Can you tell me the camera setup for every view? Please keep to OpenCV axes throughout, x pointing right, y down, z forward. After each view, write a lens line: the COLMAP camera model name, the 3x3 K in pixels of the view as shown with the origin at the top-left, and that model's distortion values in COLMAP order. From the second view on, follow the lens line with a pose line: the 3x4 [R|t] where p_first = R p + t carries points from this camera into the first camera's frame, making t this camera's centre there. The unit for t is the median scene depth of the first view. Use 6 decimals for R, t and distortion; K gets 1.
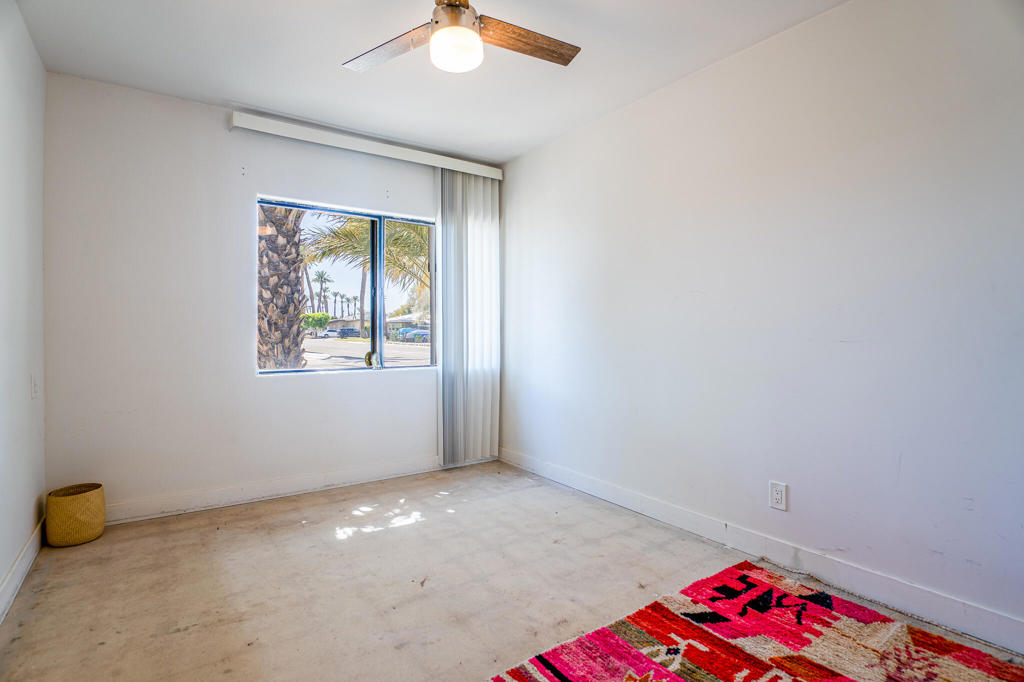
lens RADIAL K [[513.3, 0, 504.1], [0, 513.3, 338.7], [0, 0, 1]] dist [-0.024206, -0.000565]
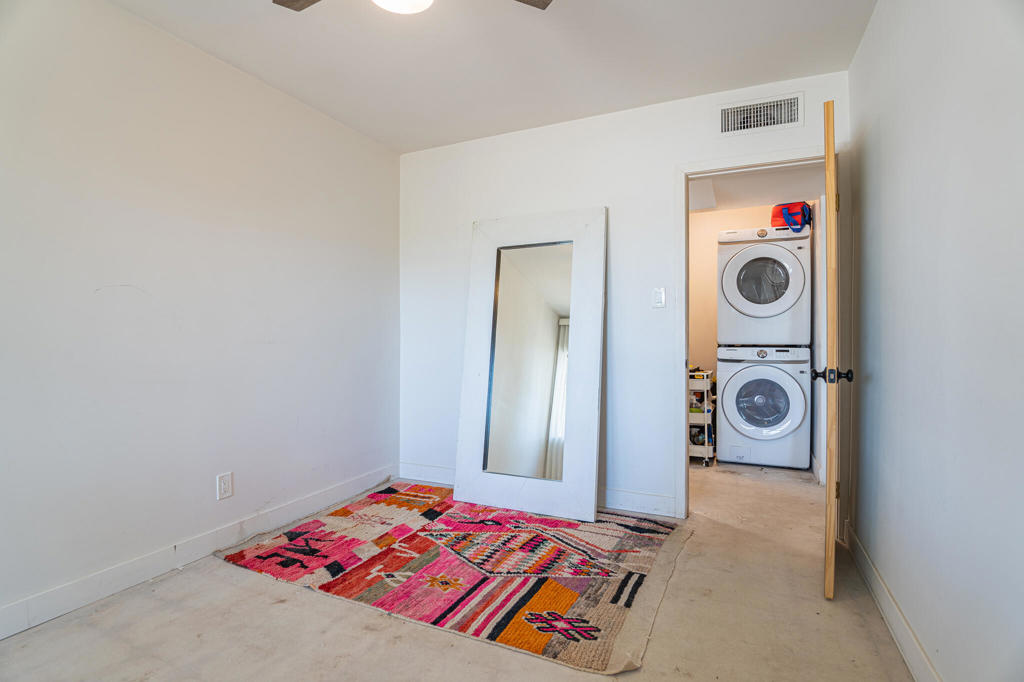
lens RADIAL K [[513.3, 0, 504.1], [0, 513.3, 338.7], [0, 0, 1]] dist [-0.024206, -0.000565]
pose [[-0.512777, -0.007362, 0.858490, -0.856519], [0.013349, 0.999774, 0.016547, -0.022831], [-0.858418, 0.019945, -0.512563, 1.253250]]
